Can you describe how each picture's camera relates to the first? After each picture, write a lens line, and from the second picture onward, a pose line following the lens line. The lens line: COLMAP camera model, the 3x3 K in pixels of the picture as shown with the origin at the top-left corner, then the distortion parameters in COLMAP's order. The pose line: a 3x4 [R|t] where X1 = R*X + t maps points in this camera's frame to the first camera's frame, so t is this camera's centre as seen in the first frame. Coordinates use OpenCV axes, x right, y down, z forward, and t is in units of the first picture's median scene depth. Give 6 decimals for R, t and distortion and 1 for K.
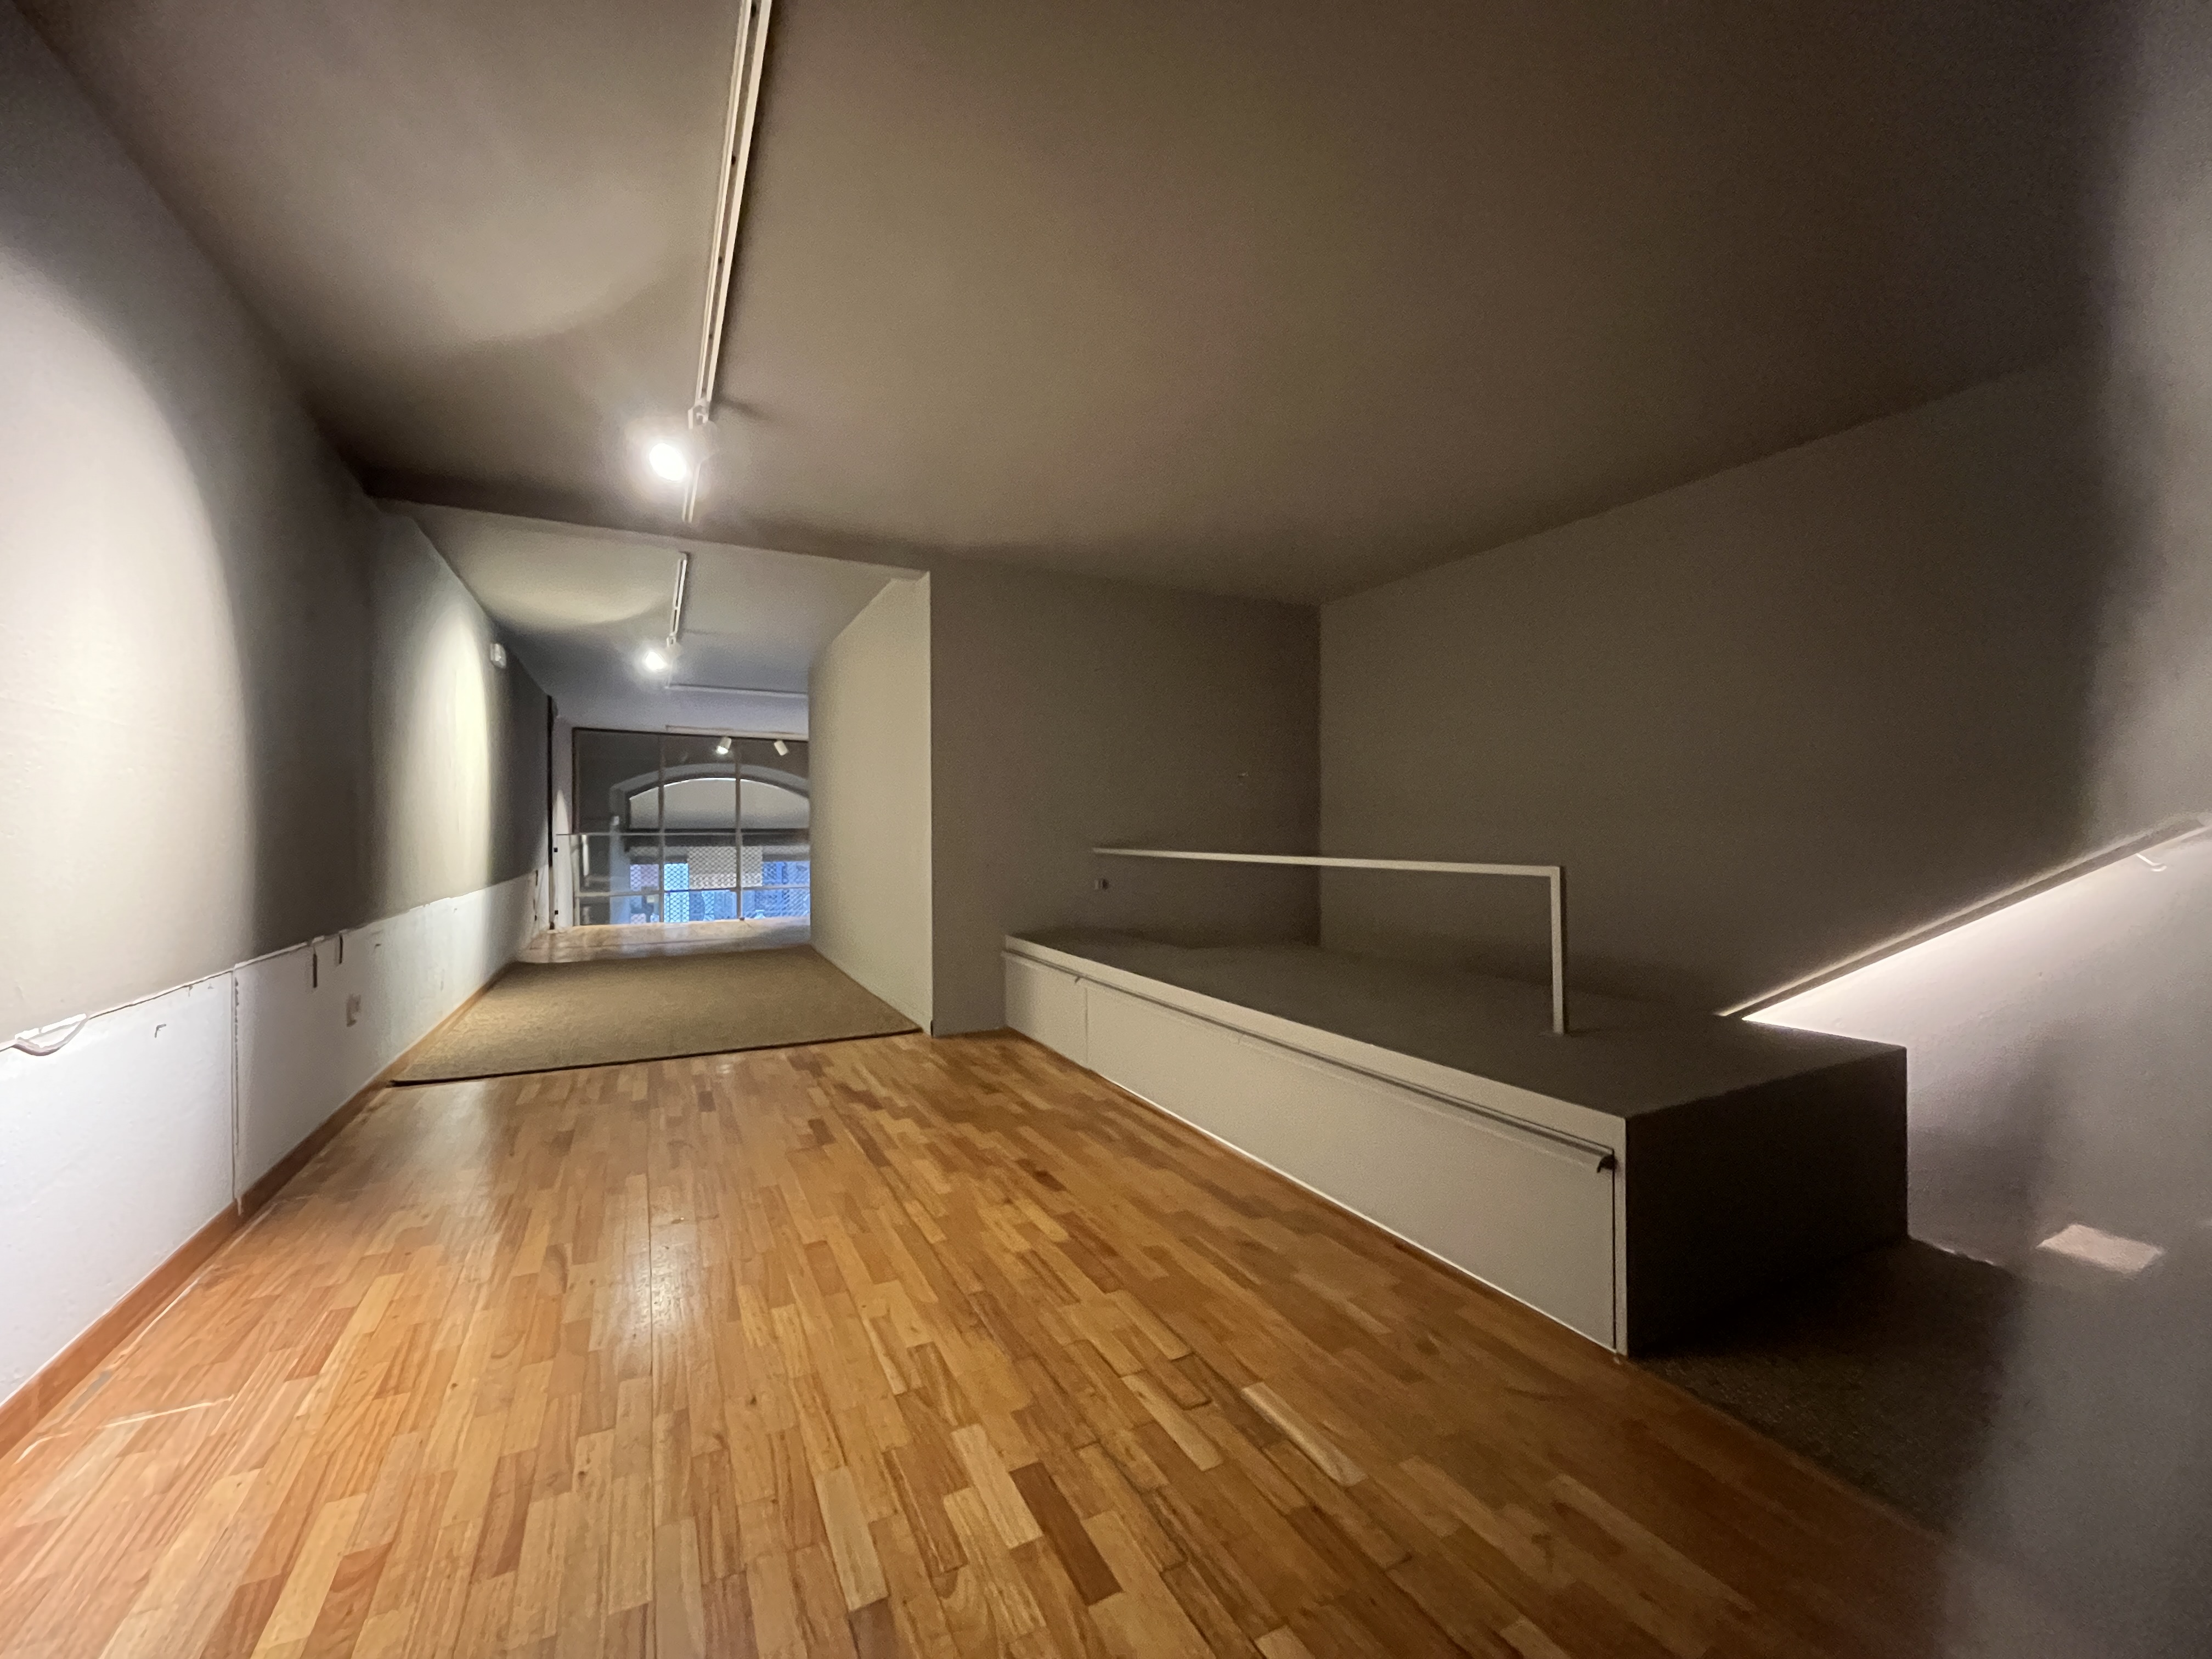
lens RADIAL K [[890.8, 0, 1101.9], [0, 890.8, 833.1], [0, 0, 1]] dist [-0.002927, -0.000842]
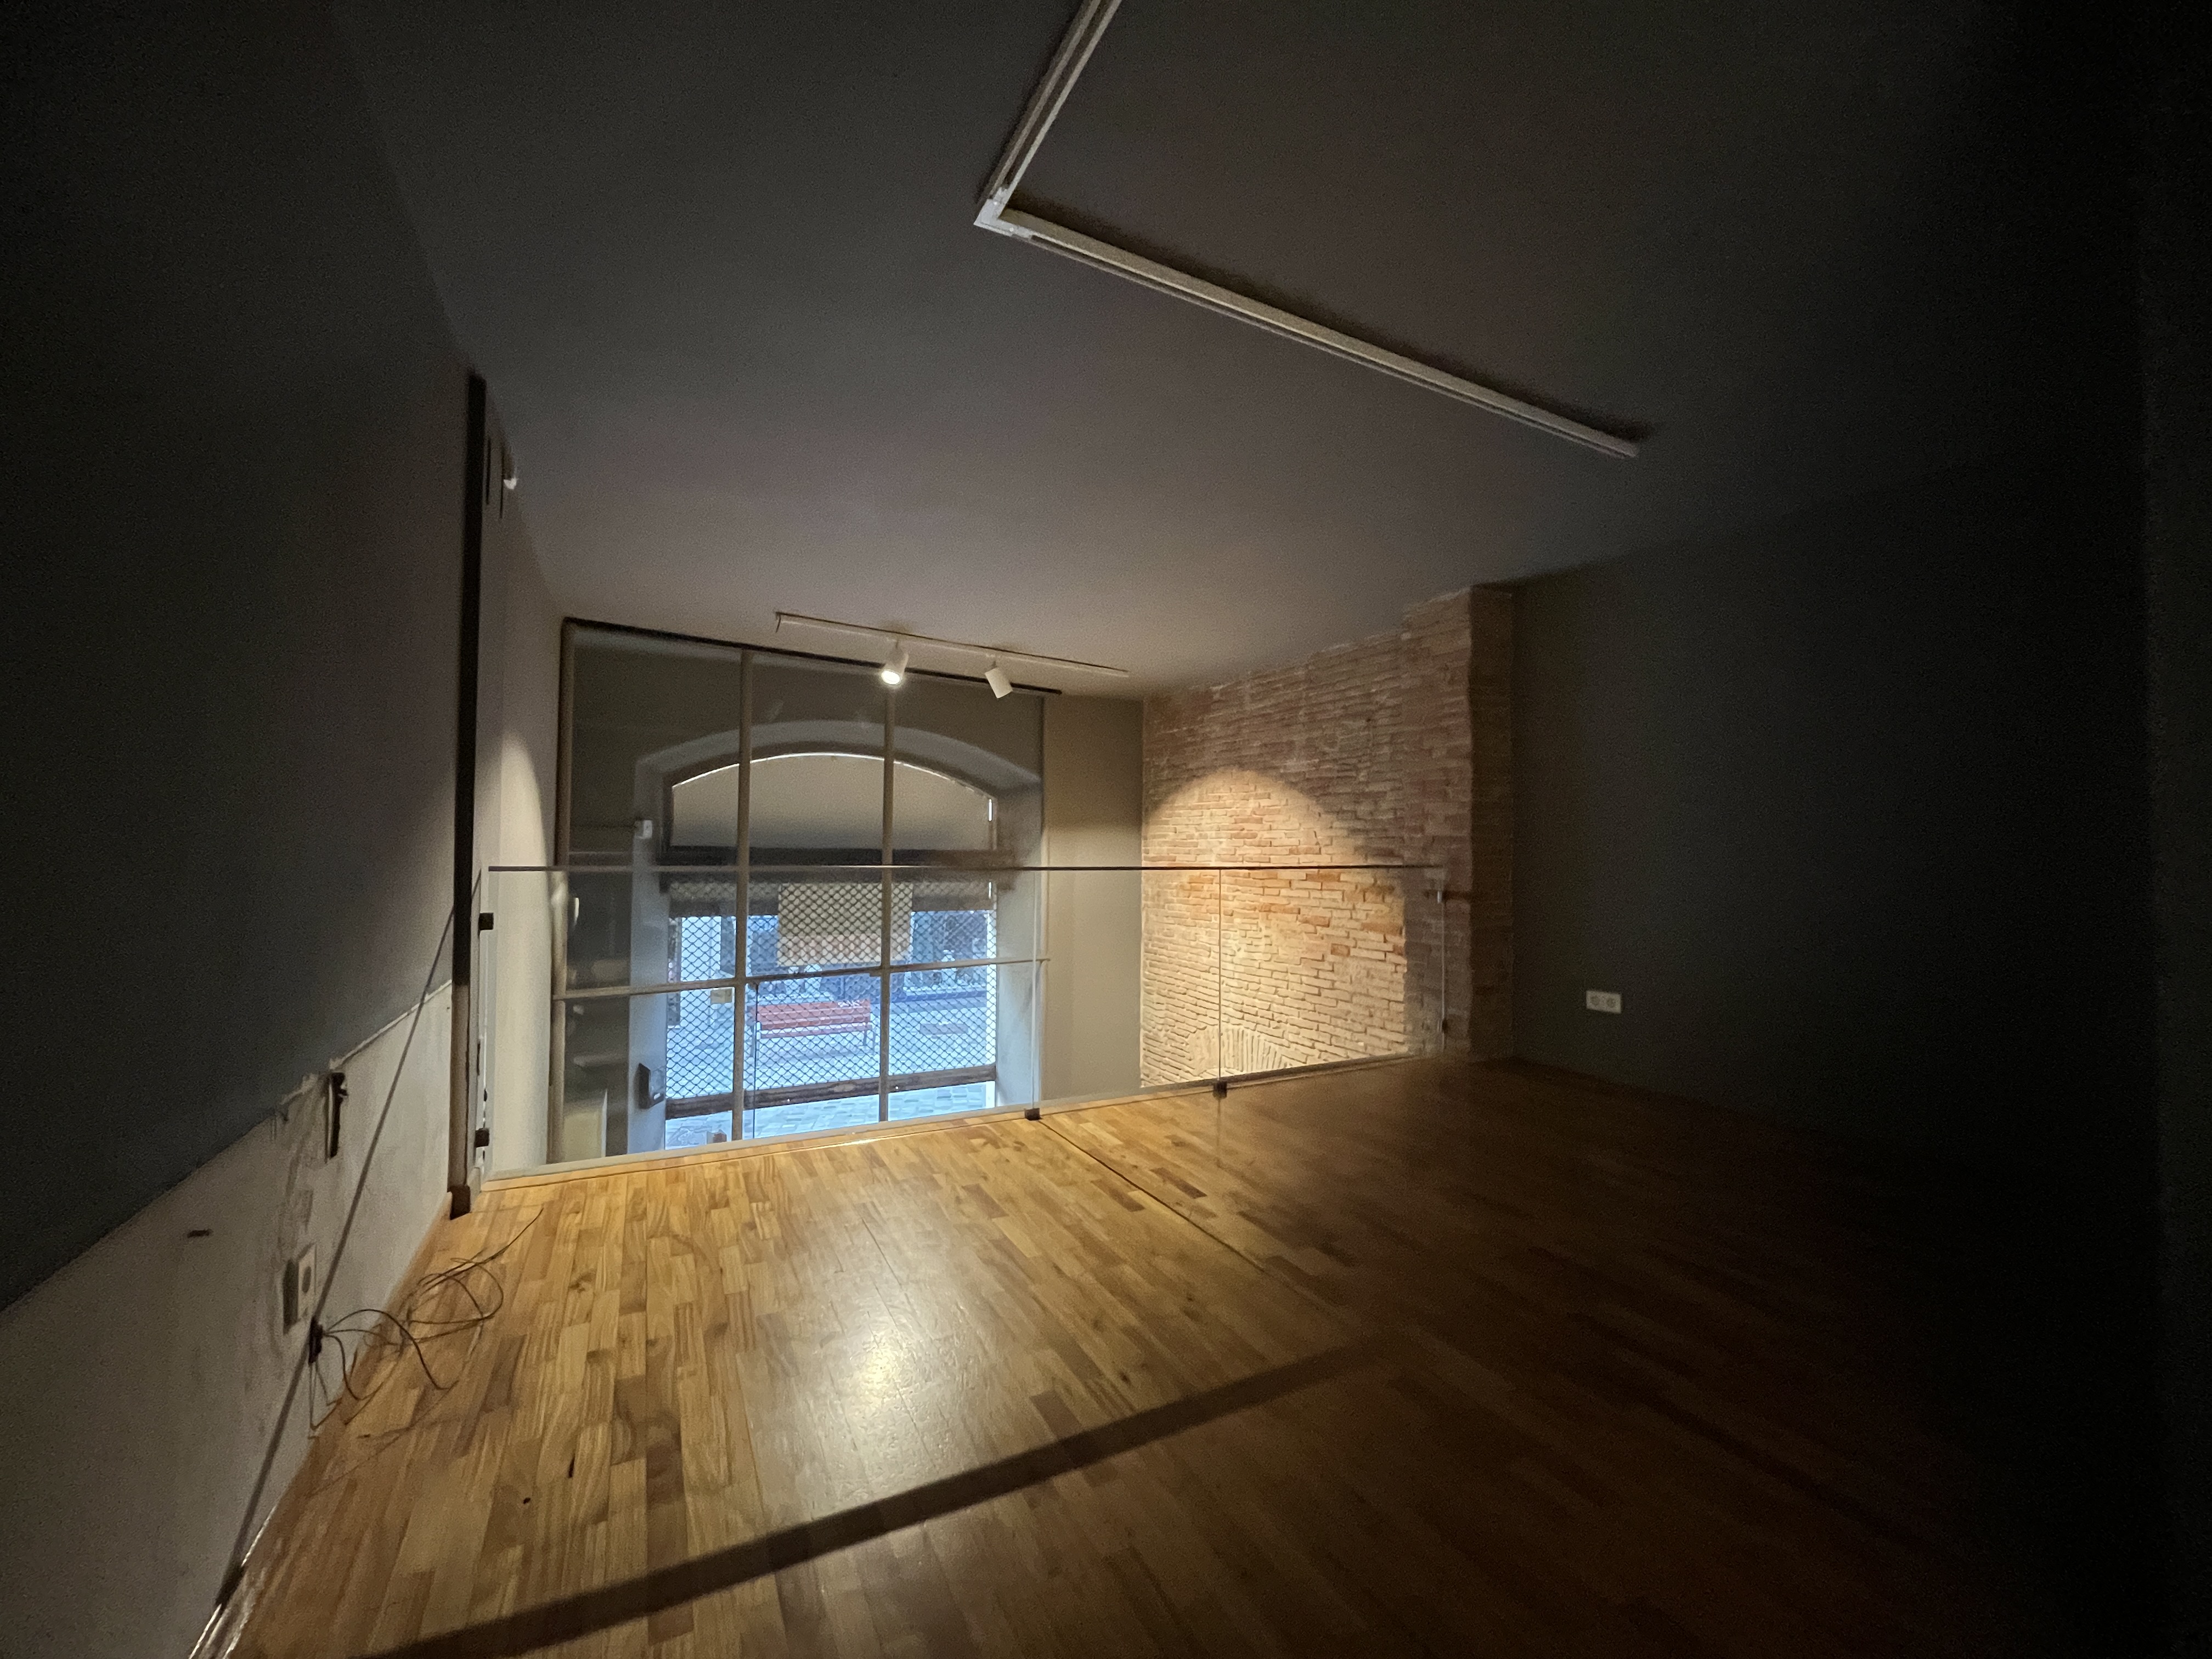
lens RADIAL K [[890.8, 0, 1107.1], [0, 890.8, 837.5], [0, 0, 1]] dist [-0.002927, -0.000842]
pose [[0.999841, 0.015599, 0.008690, -0.465178], [-0.015429, 0.999695, -0.019274, -0.006973], [-0.008988, 0.019137, 0.999776, 0.795191]]
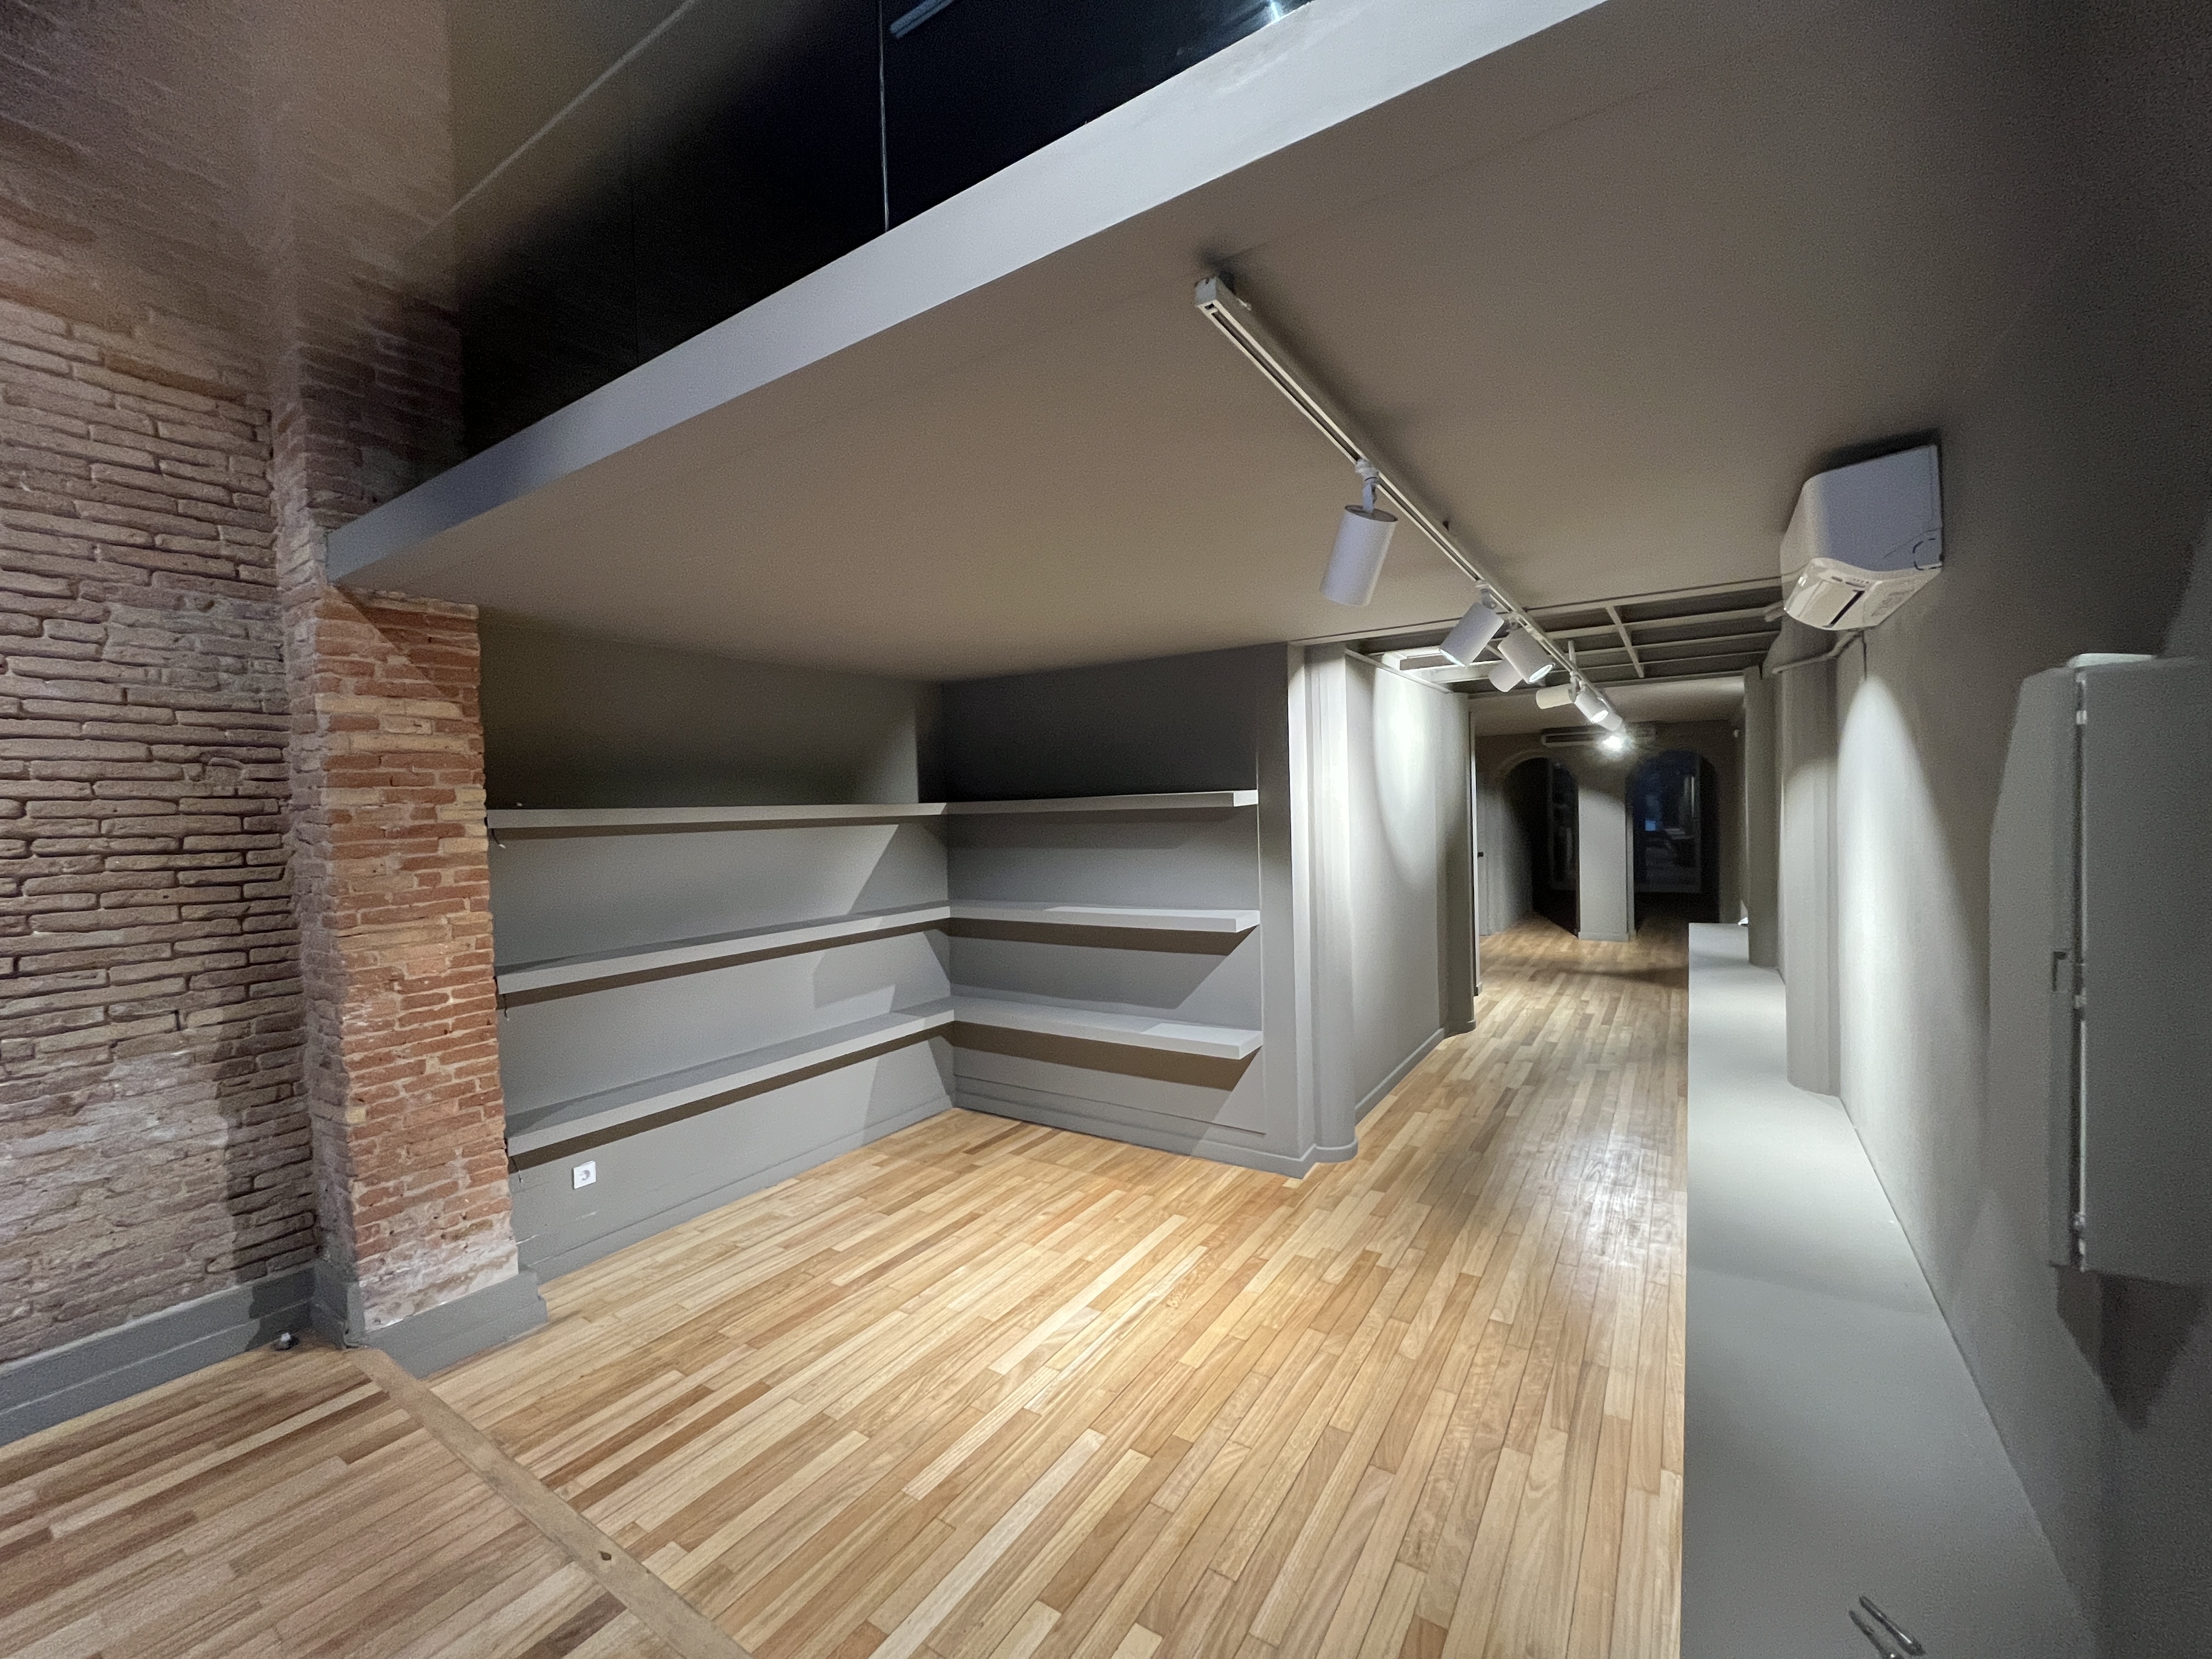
lens RADIAL K [[890.8, 0, 1099.8], [0, 890.8, 829.9], [0, 0, 1]] dist [-0.002927, -0.000842]
pose [[-0.488277, -0.000681, 0.872688, -0.694772], [0.037043, 0.999082, 0.021505, 0.220962], [-0.871902, 0.042827, -0.487804, 1.254788]]
